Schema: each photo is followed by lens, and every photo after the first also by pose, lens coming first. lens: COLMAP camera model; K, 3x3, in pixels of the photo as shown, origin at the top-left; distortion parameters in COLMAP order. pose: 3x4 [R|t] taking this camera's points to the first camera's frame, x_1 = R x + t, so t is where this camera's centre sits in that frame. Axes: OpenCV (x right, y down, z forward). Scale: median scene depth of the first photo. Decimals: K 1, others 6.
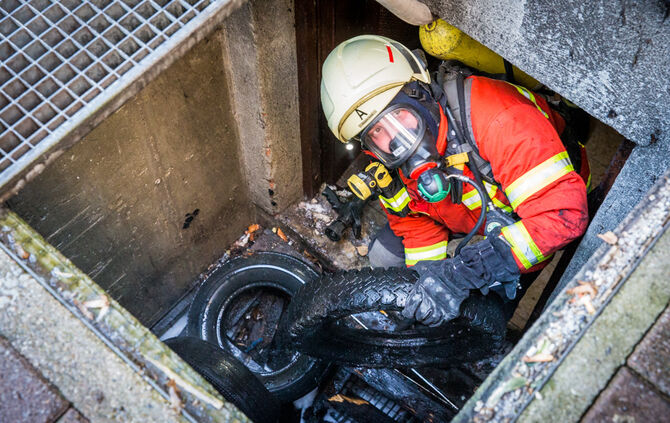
lens RADIAL K [[926.1, 0, 335.5], [0, 926.1, 212.7], [0, 0, 1]] dist [0.105263, 0.000000]
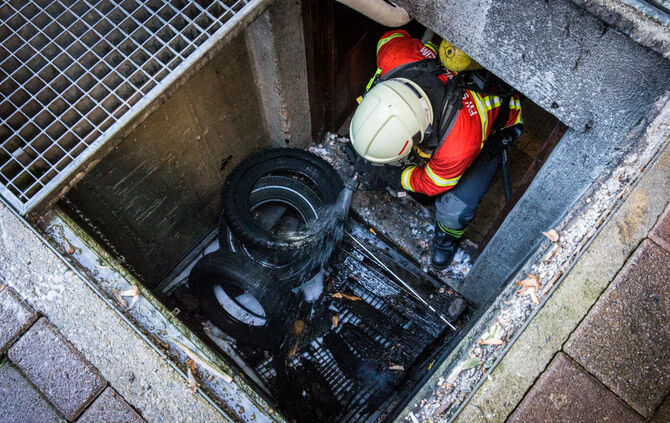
lens RADIAL K [[662.2, 0, 334.6], [0, 662.2, 222.6], [0, 0, 1]] dist [0.002370, 0.000000]
pose [[0.999903, -0.002864, -0.013623, 0.022458], [0.004867, 0.988773, 0.149349, -0.108198], [0.013043, -0.149401, 0.988691, 0.142278]]
